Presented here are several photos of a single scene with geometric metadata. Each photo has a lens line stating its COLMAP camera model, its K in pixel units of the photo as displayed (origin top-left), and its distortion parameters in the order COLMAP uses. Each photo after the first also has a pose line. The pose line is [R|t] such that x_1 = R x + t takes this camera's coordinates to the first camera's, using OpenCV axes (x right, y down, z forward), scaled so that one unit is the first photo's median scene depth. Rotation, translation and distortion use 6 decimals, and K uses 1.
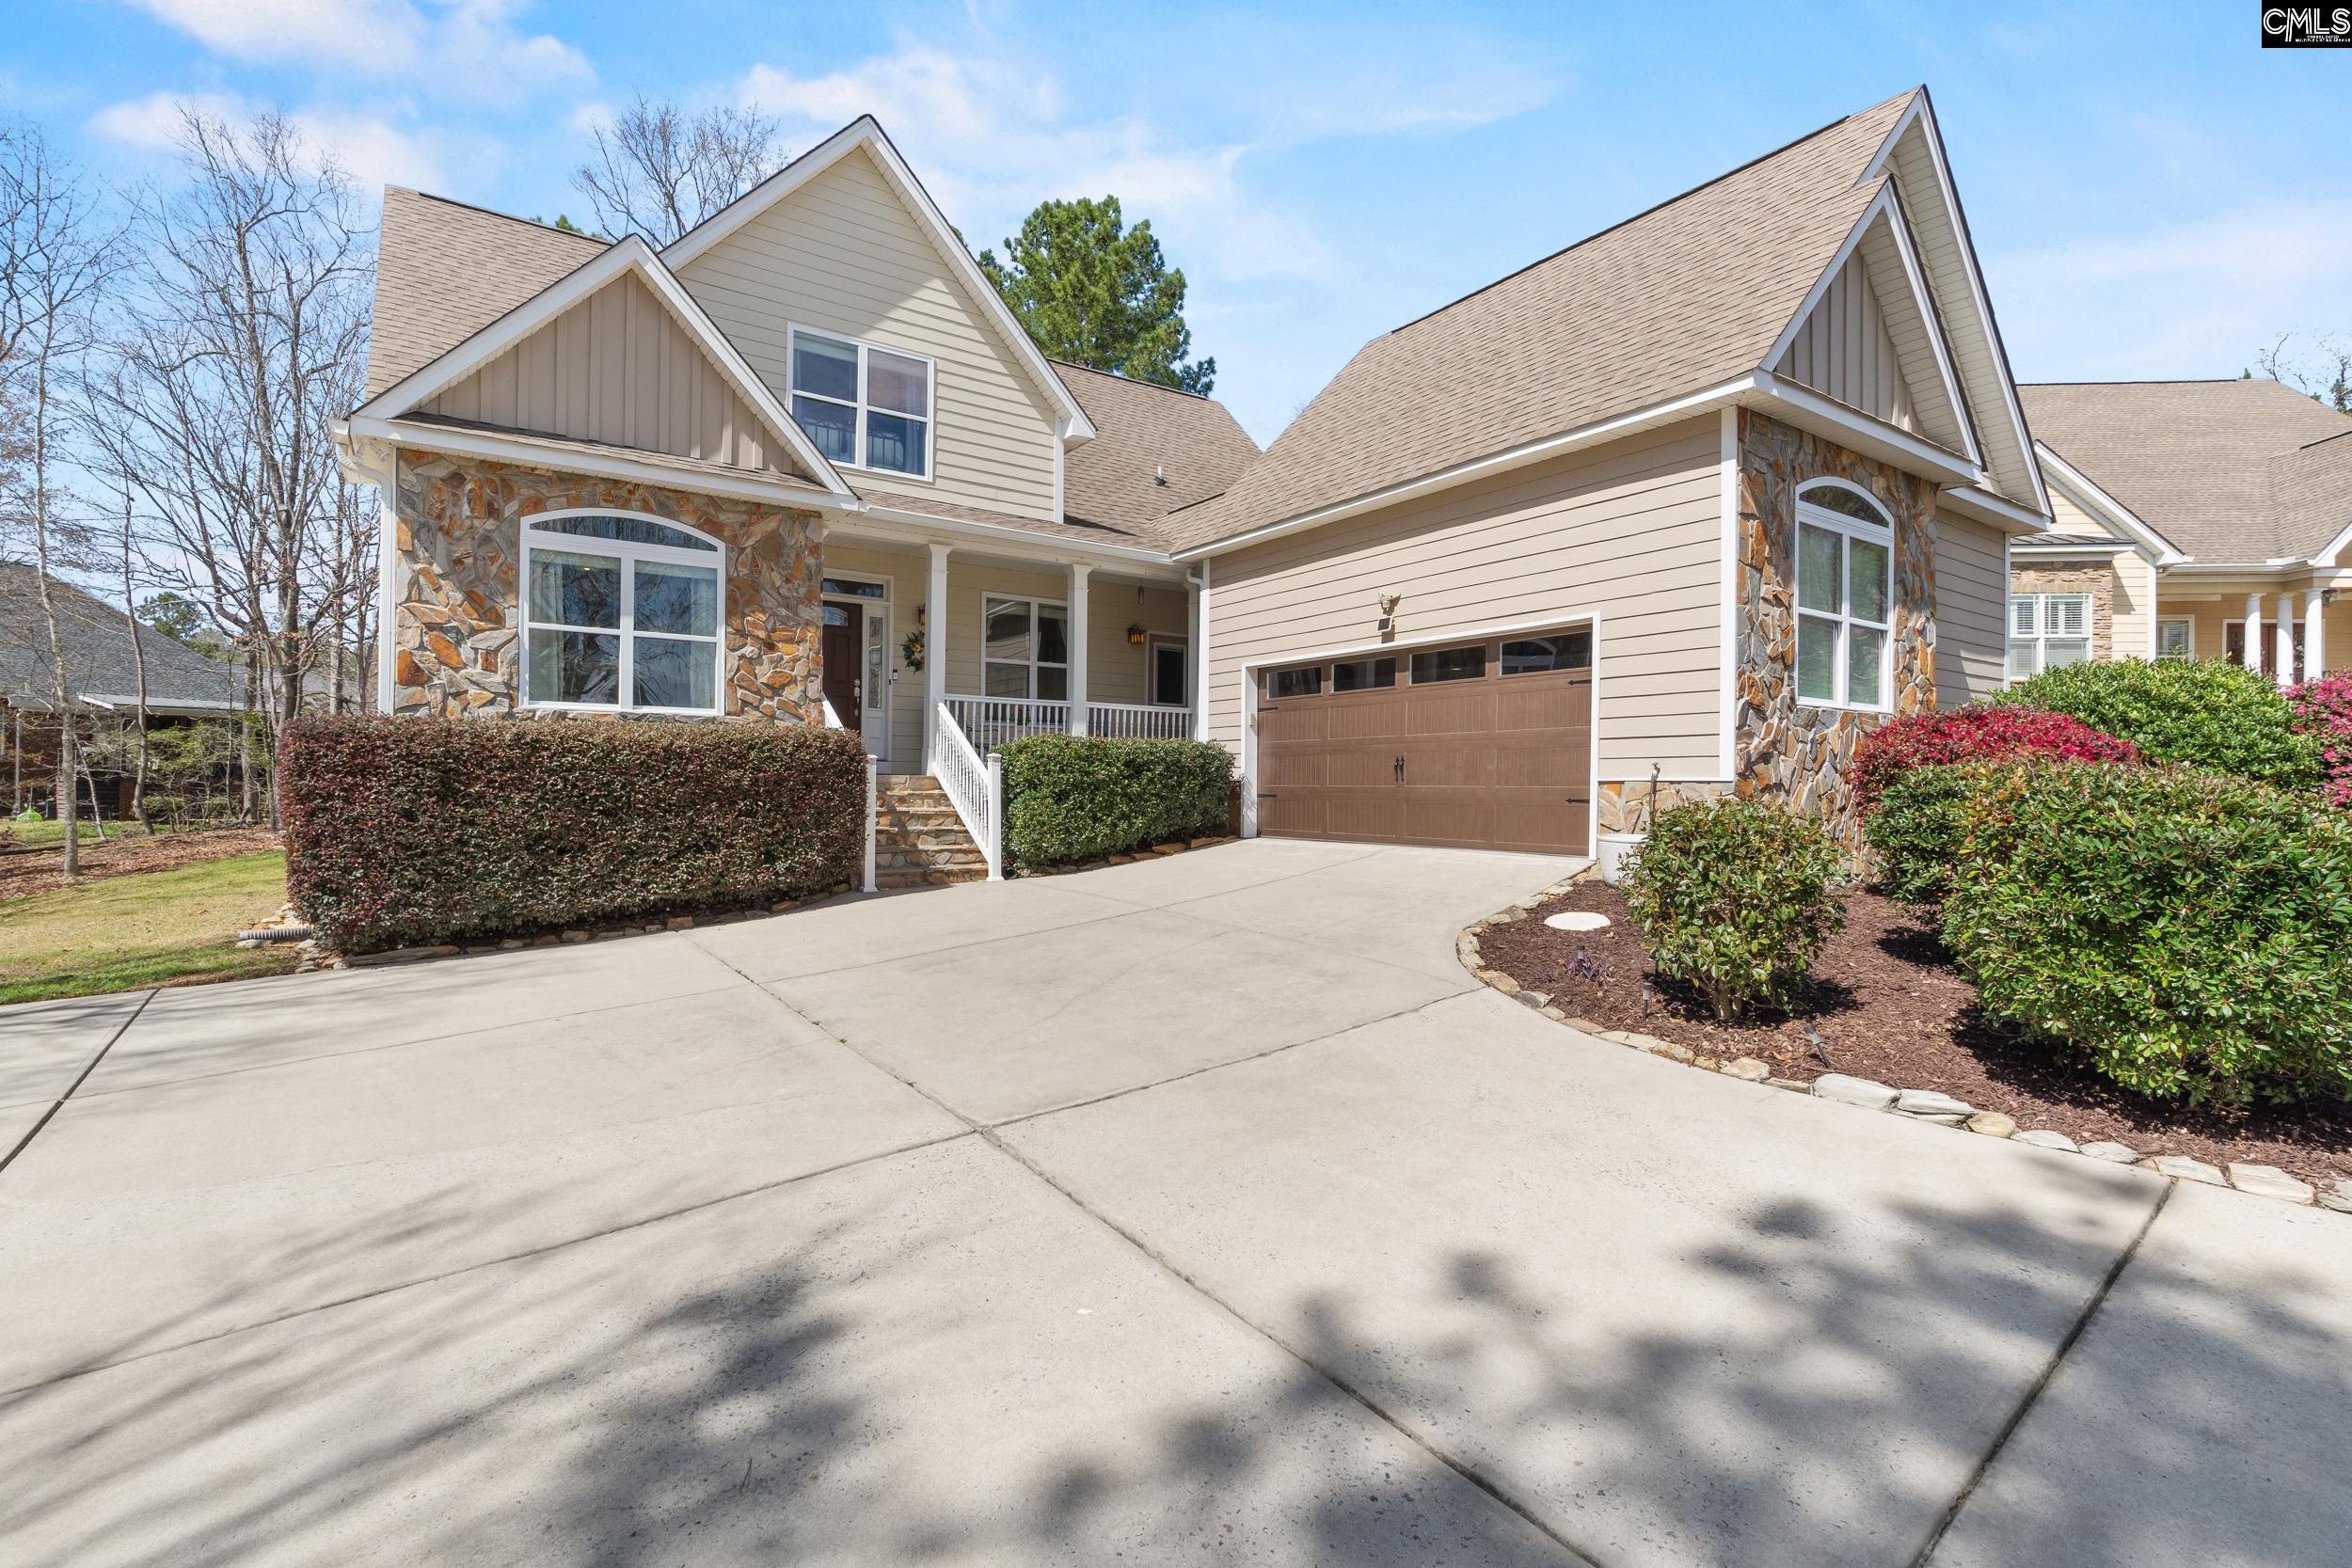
lens RADIAL K [[1075.6, 0, 1176.0], [0, 1075.6, 784.0], [0, 0, 1]] dist [-0.002326, 0.000274]
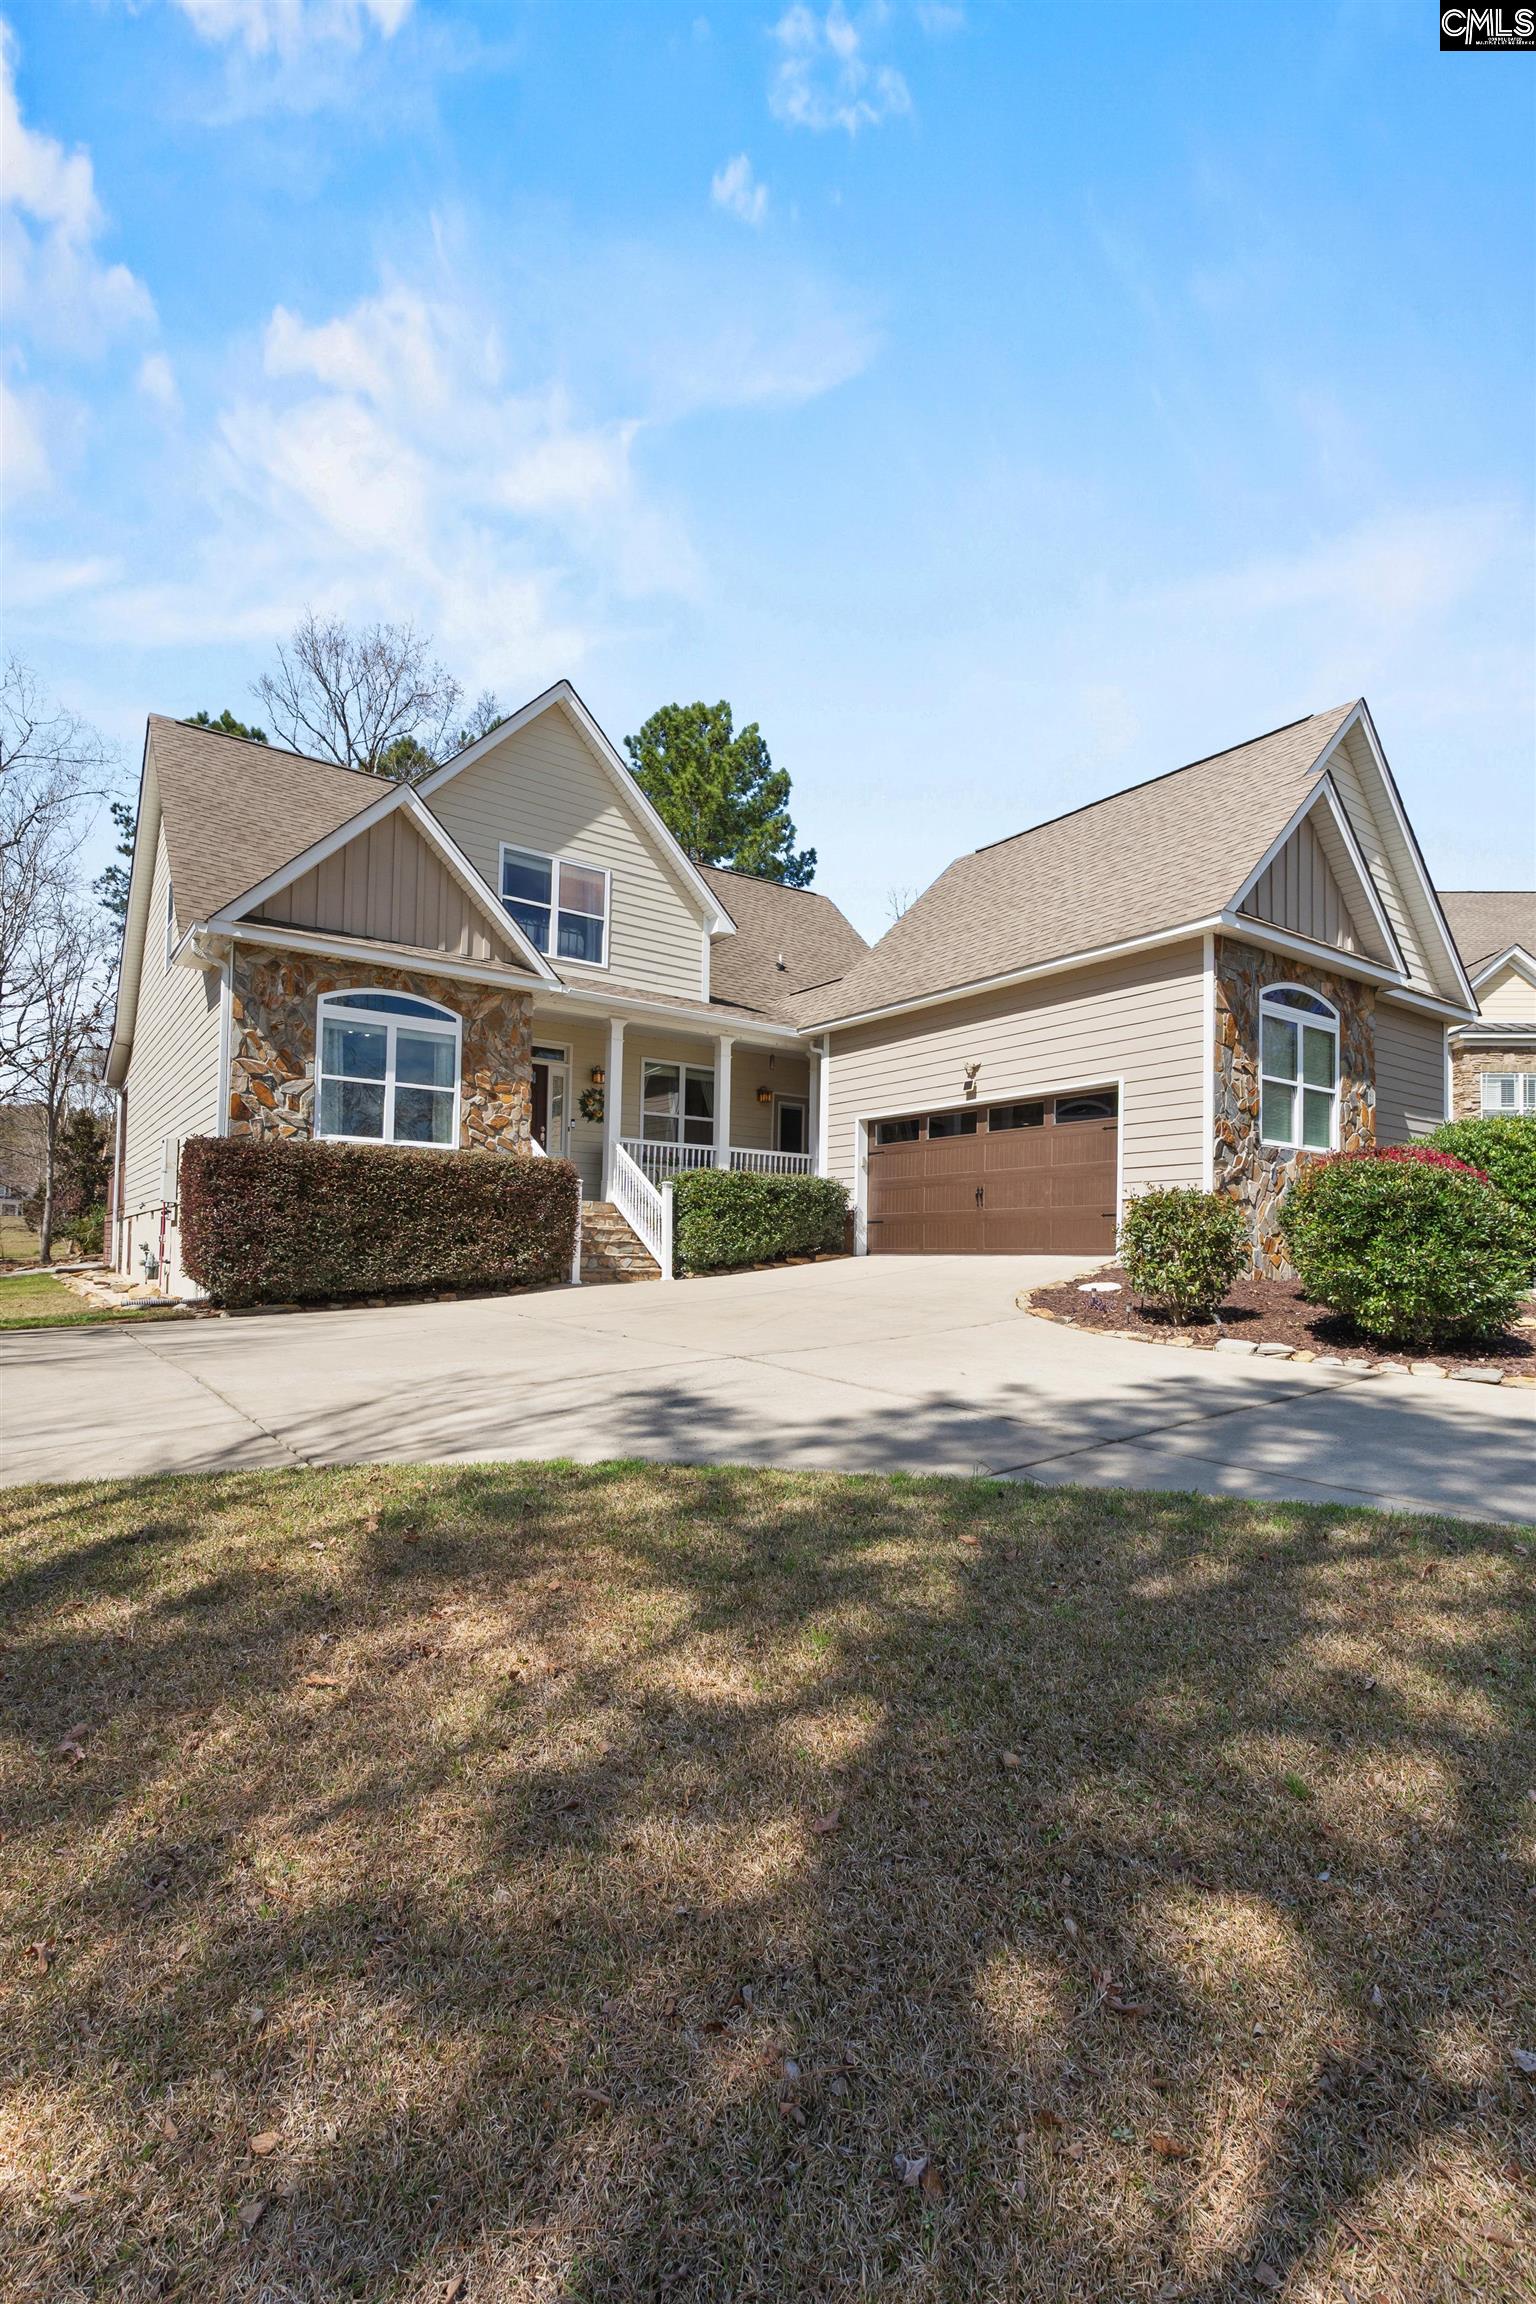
lens RADIAL K [[1081.6, 0, 796.1], [0, 1081.6, 1229.1], [0, 0, 1]] dist [-0.002081, -0.000043]
pose [[0.999412, 0.009231, 0.033027, -0.057925], [-0.008414, 0.999657, -0.024819, 0.060610], [-0.033245, 0.024527, 0.999146, -0.304455]]
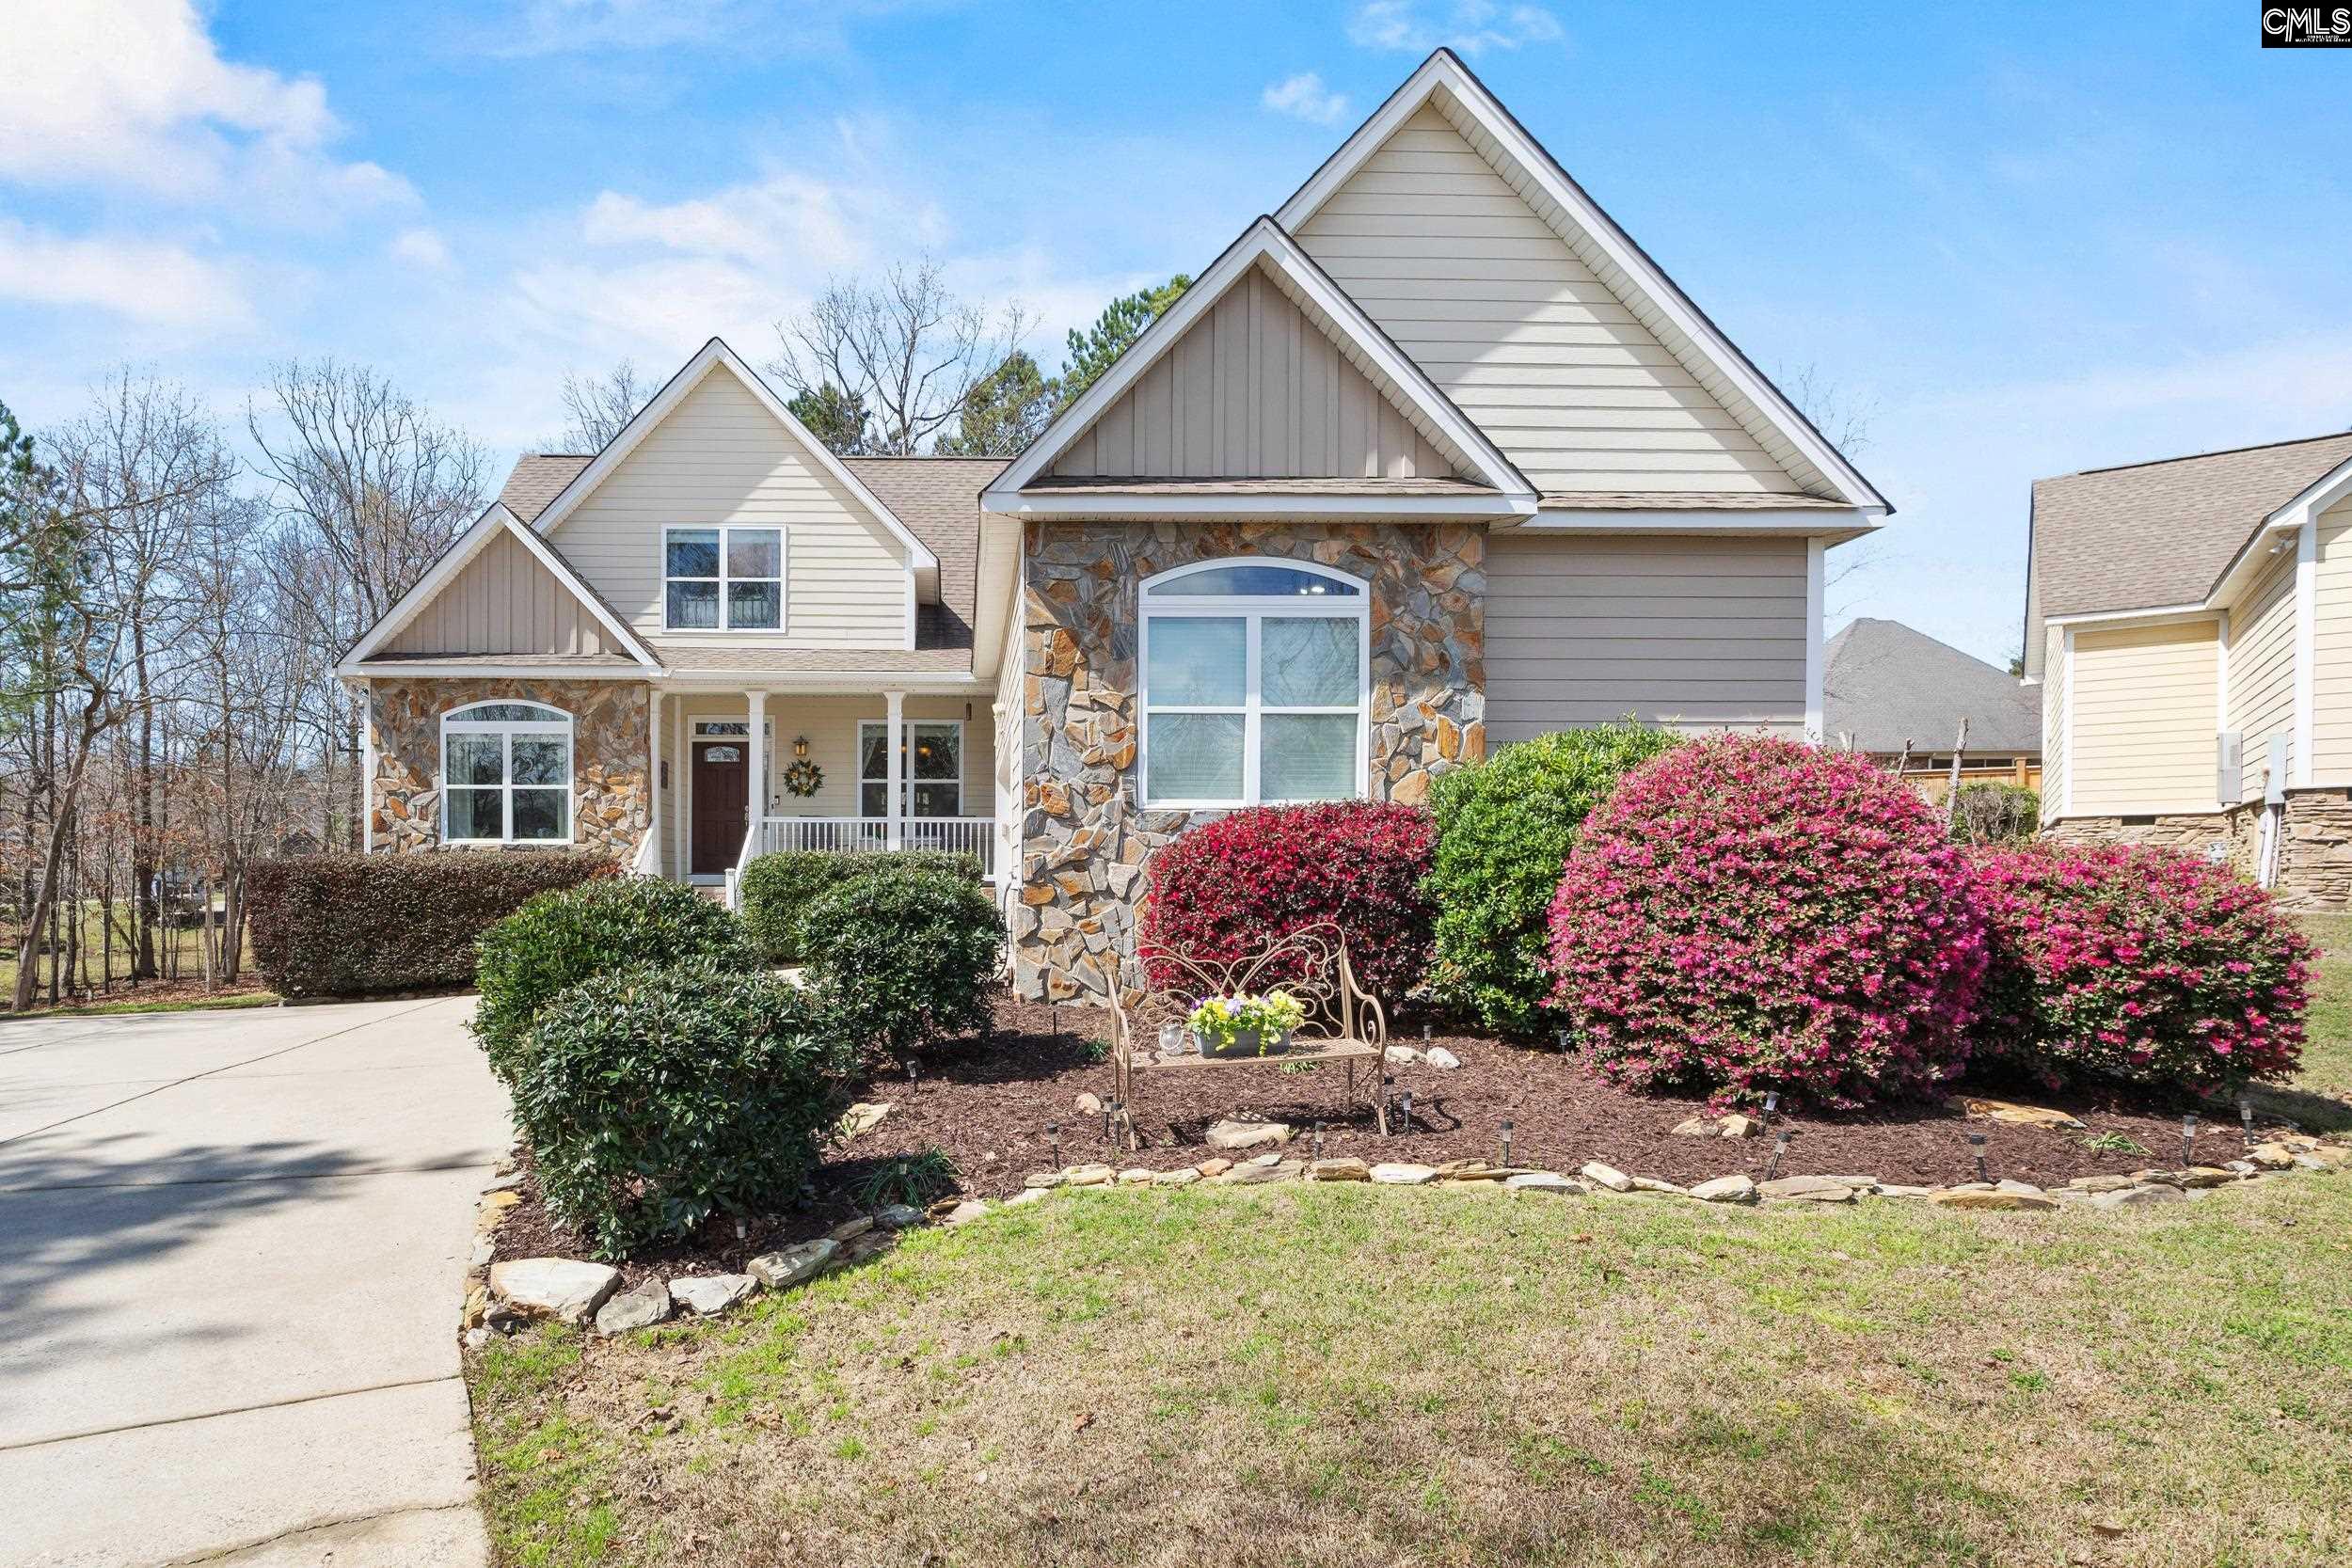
lens RADIAL K [[1264.6, 0, 969.2], [0, 1264.6, 905.0], [0, 0, 1]] dist [-0.001976, 0.000038]
pose [[0.827226, 0.000164, -0.561869, 0.858742], [0.006007, 0.999940, 0.009136, 0.000883], [0.561837, -0.010932, 0.827176, -0.020059]]
